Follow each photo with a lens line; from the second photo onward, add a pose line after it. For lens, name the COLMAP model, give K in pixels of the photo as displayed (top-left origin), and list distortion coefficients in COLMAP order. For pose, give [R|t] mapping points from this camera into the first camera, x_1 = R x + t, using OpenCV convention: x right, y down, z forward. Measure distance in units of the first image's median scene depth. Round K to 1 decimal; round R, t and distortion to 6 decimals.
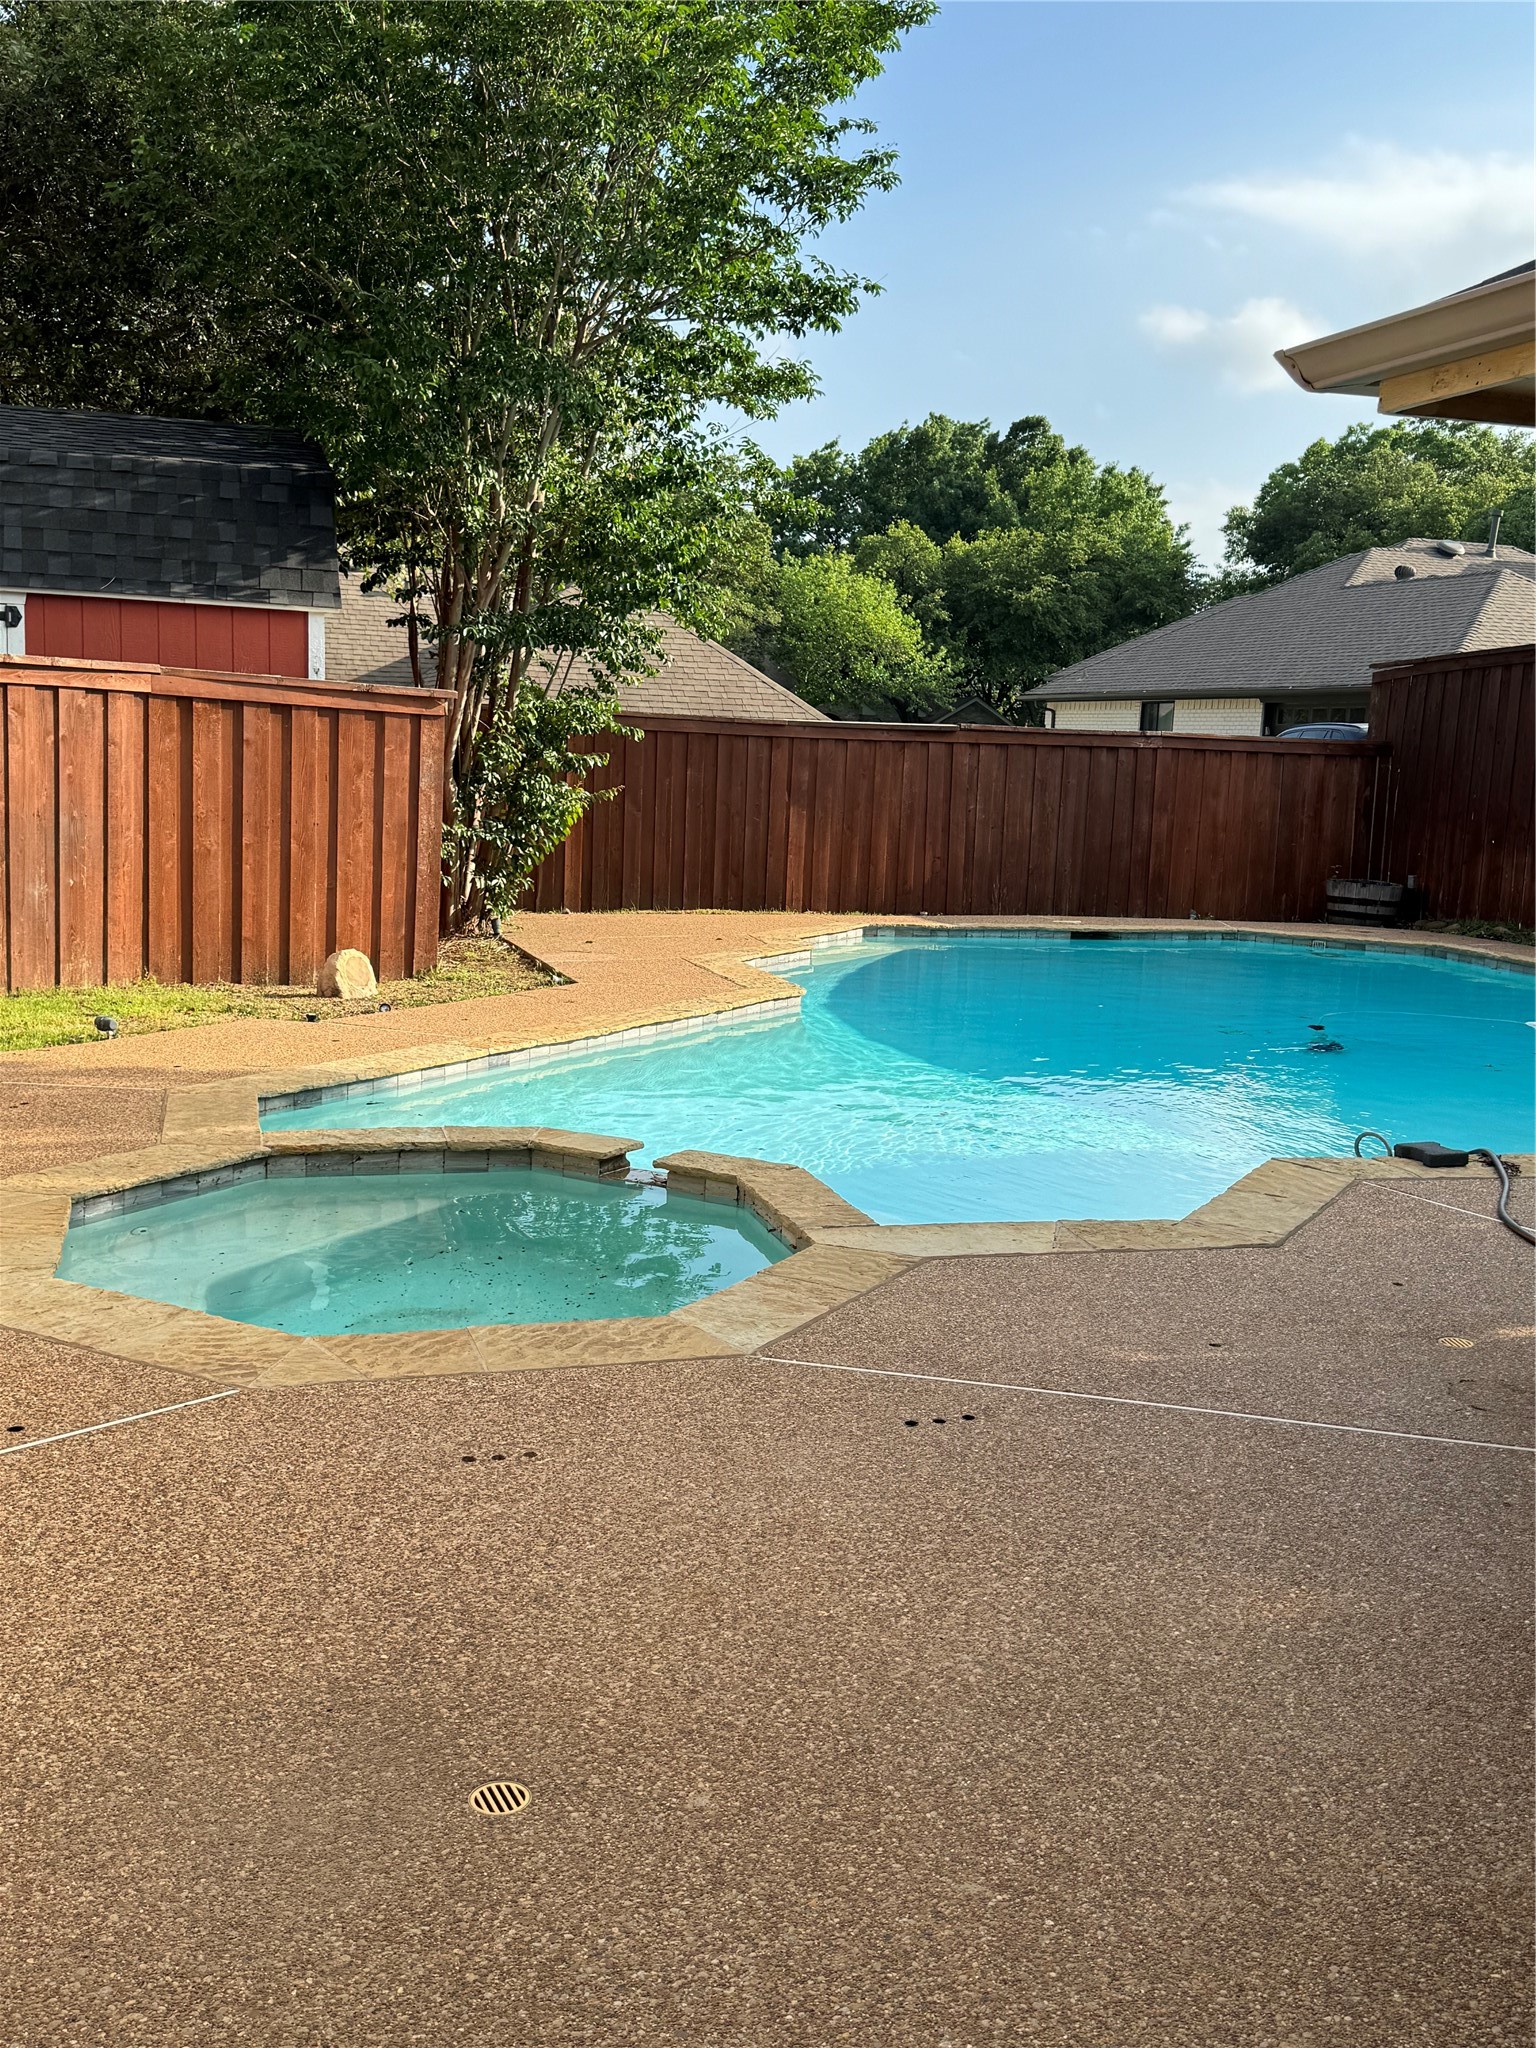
lens RADIAL K [[1916.4, 0, 775.3], [0, 1916.4, 1028.7], [0, 0, 1]] dist [0.108943, 0.000000]
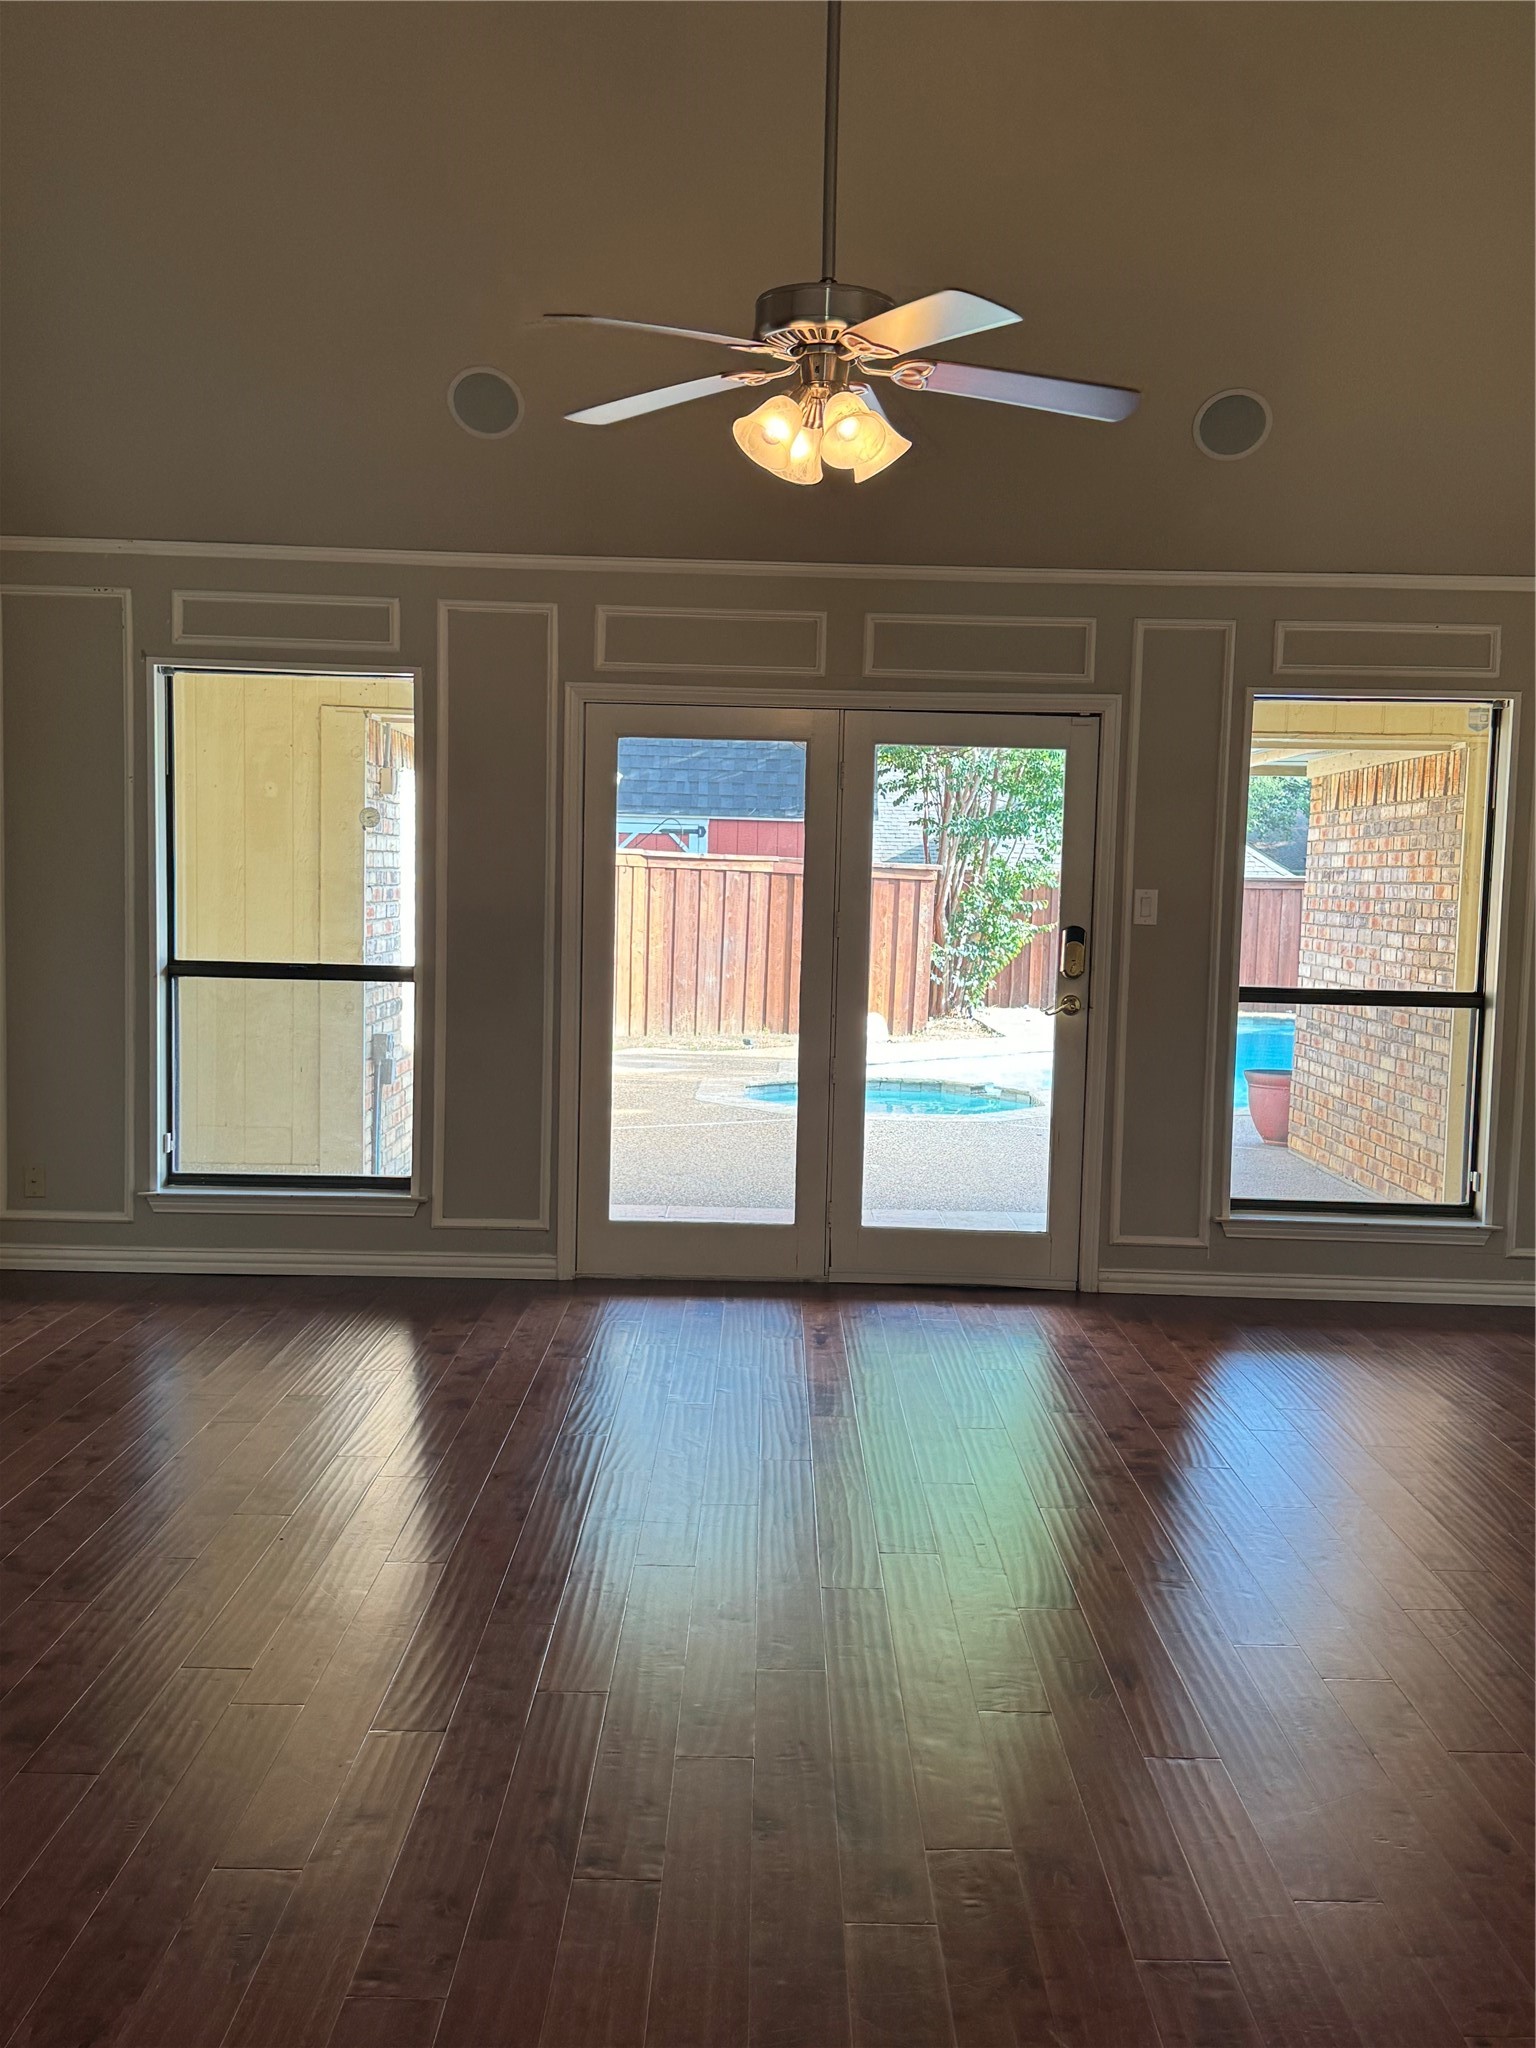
lens RADIAL K [[1916.4, 0, 766.0], [0, 1916.4, 1026.2], [0, 0, 1]] dist [0.108943, 0.000000]
pose [[0.955563, 0.006198, -0.294721, 0.162298], [-0.029938, 0.996650, -0.076105, 0.086386], [0.293262, 0.081546, 0.952548, -0.561250]]
